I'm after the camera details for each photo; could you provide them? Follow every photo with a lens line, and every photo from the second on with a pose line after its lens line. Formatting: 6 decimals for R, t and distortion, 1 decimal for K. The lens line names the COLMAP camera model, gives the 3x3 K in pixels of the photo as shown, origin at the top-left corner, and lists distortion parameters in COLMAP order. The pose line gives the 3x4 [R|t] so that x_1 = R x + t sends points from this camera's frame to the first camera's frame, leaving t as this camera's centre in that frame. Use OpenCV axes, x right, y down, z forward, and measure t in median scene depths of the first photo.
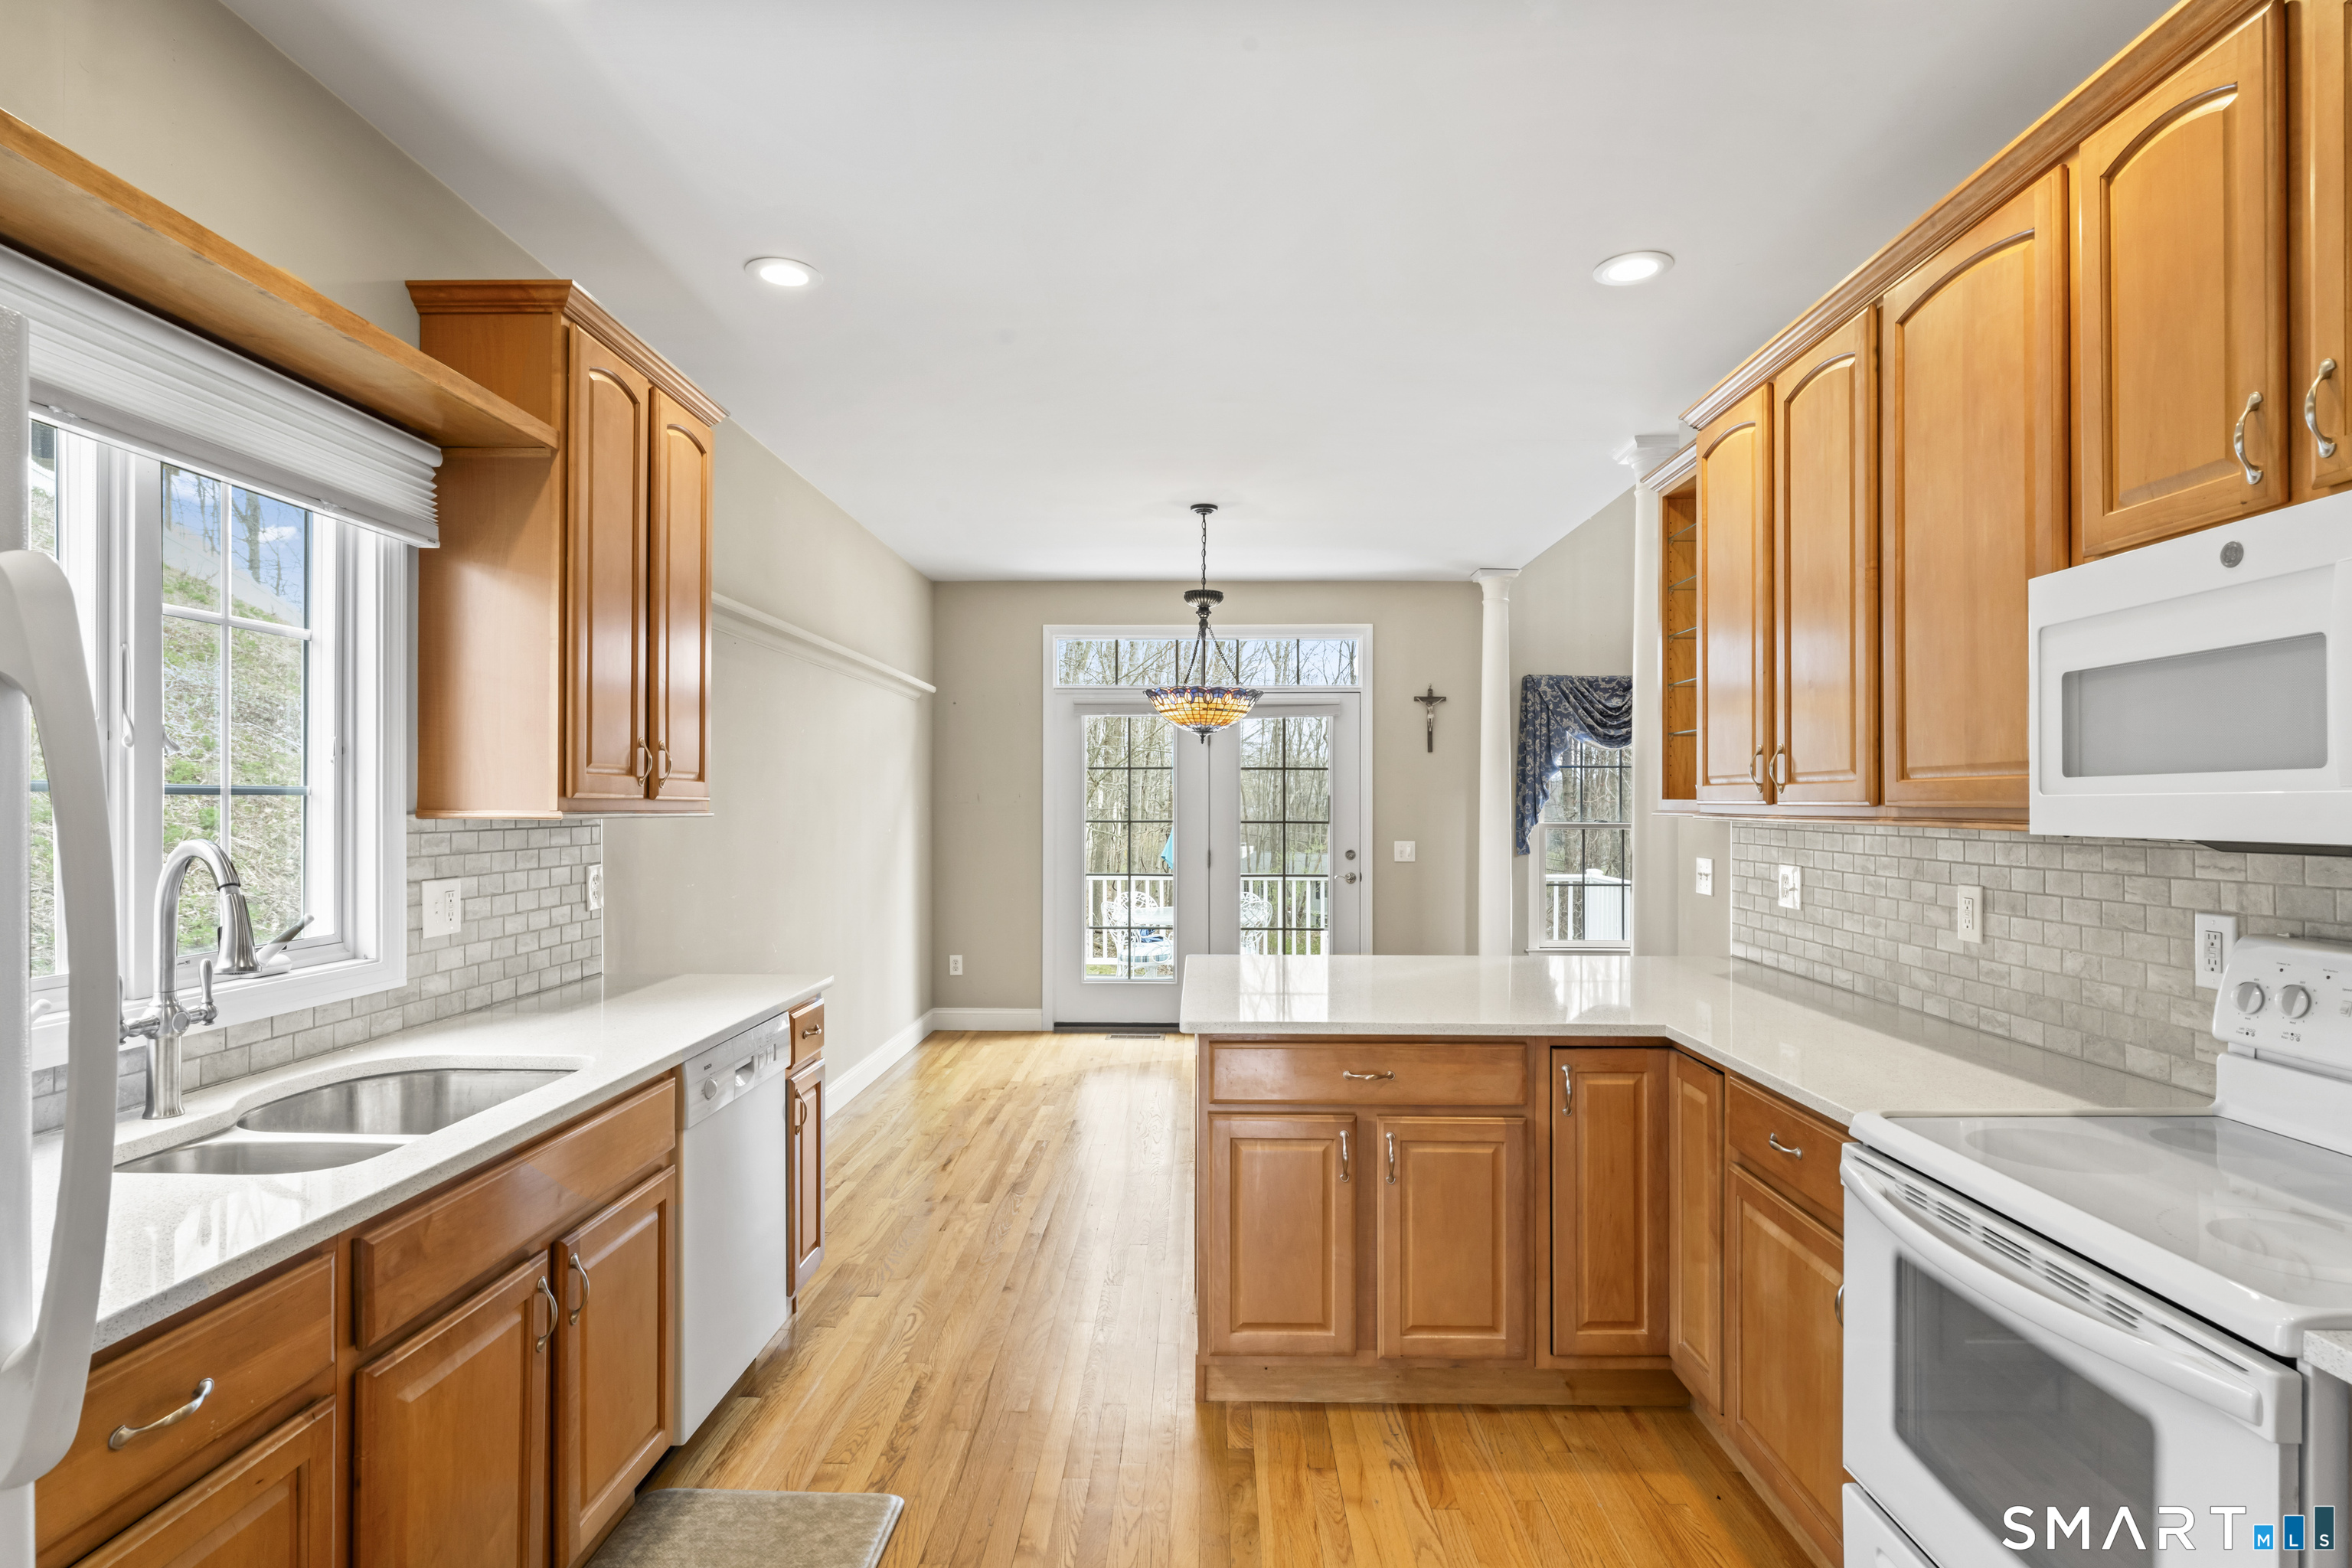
lens RADIAL K [[1198.8, 0, 1176.1], [0, 1198.8, 802.8], [0, 0, 1]] dist [-0.004078, -0.000121]
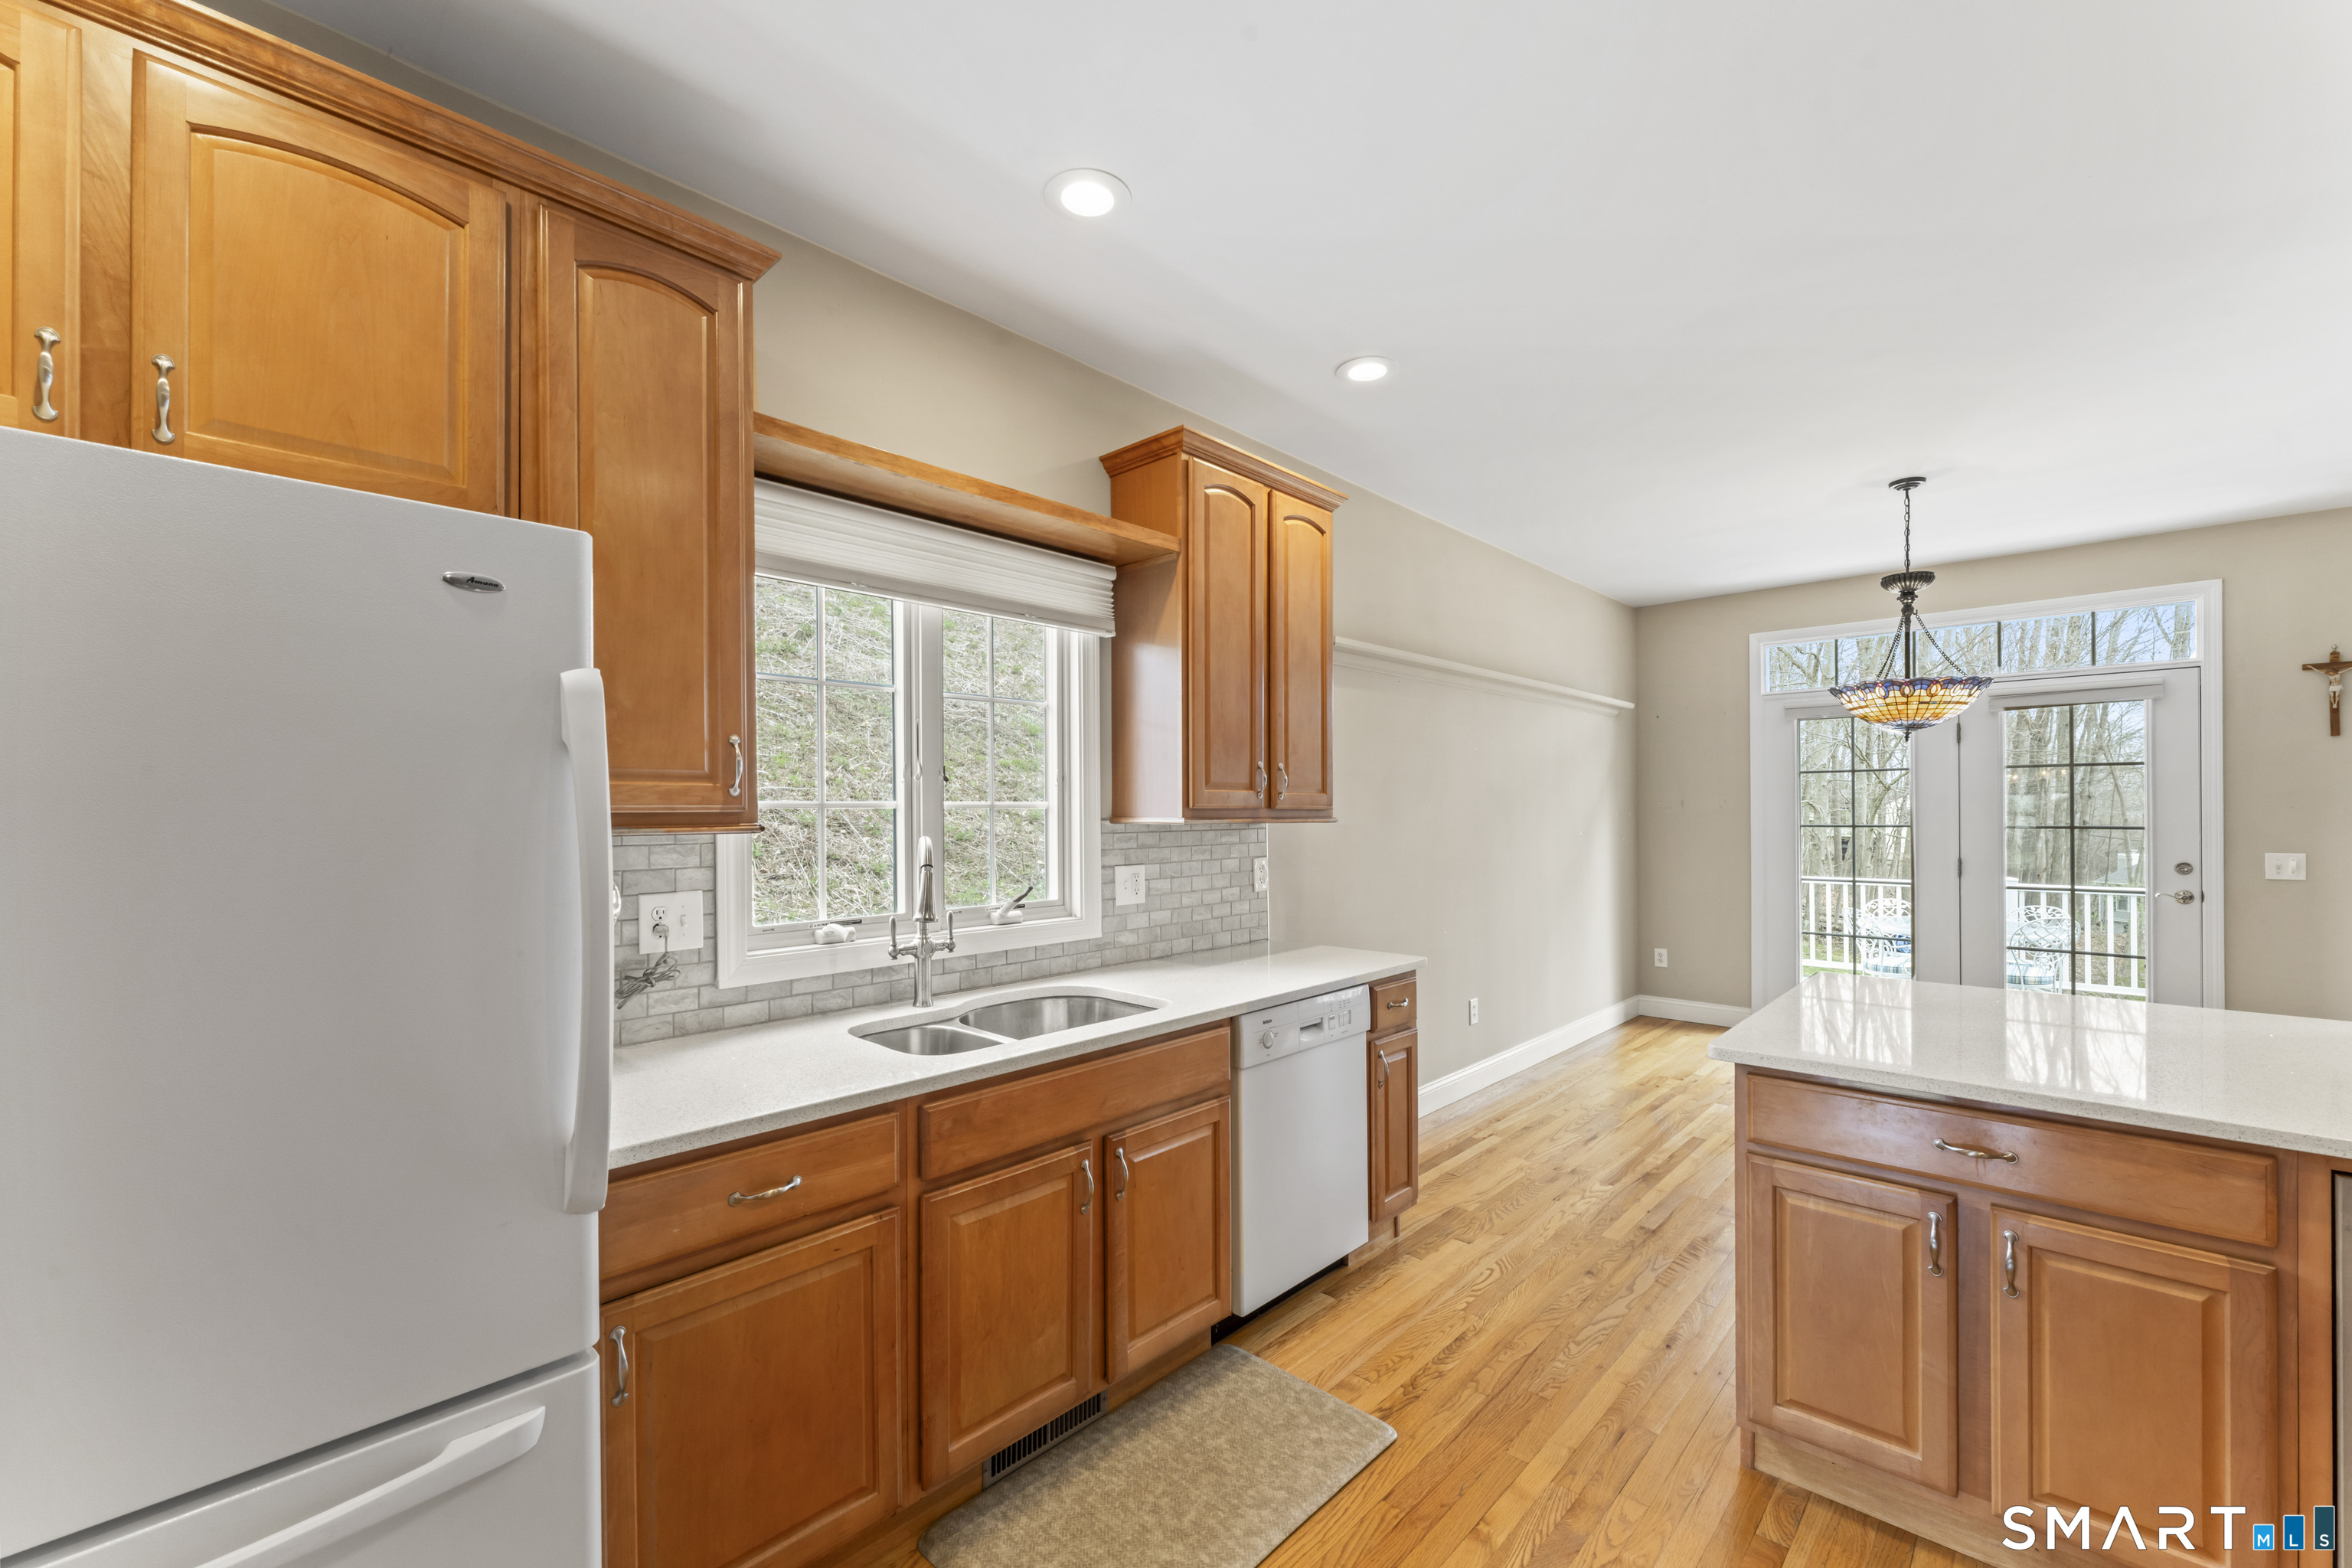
lens RADIAL K [[949.8, 0, 1178.4], [0, 949.8, 812.4], [0, 0, 1]] dist [-0.000595, -0.000696]
pose [[0.741349, -0.005481, -0.671097, 0.207575], [0.007741, 0.999970, 0.000385, 0.000043], [0.671075, -0.005480, 0.741369, 0.199663]]
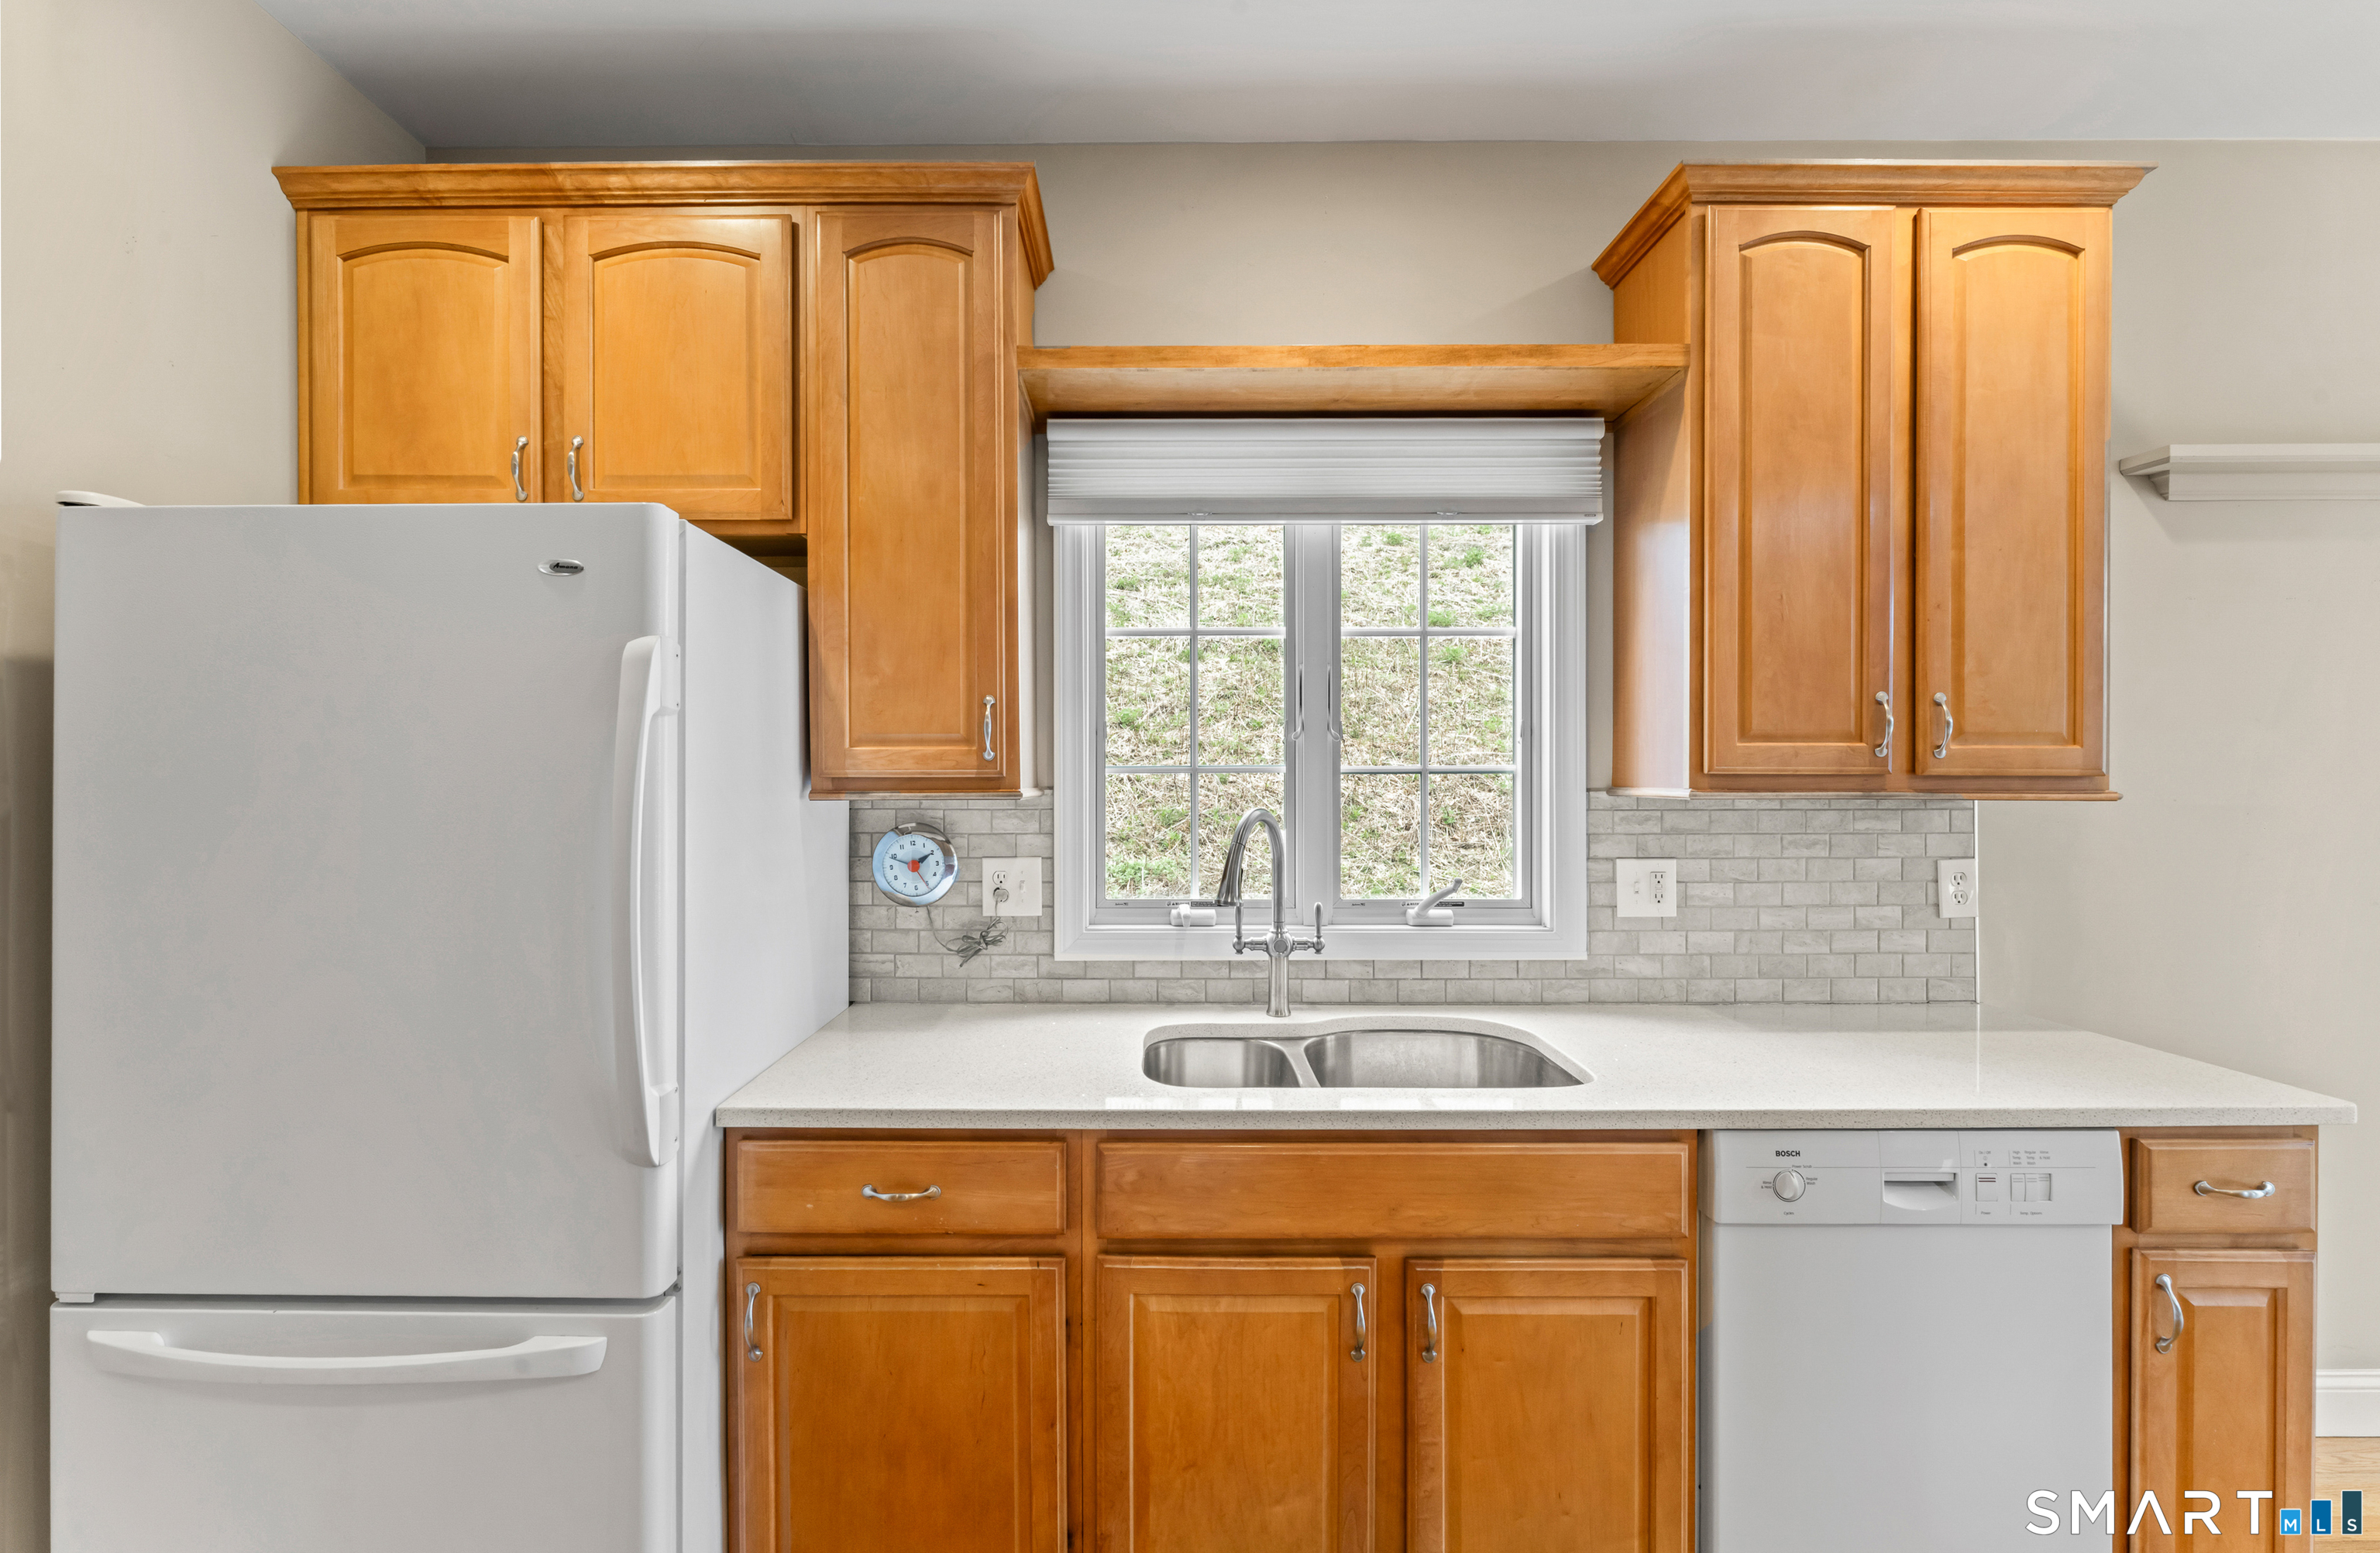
lens RADIAL K [[970.0, 0, 1143.4], [0, 970.0, 782.1], [0, 0, 1]] dist [-0.005531, 0.000612]
pose [[0.017827, 0.000545, -0.999841, 0.169793], [0.001363, 0.999999, 0.000570, 0.000950], [0.999840, -0.001373, 0.017827, 0.606815]]
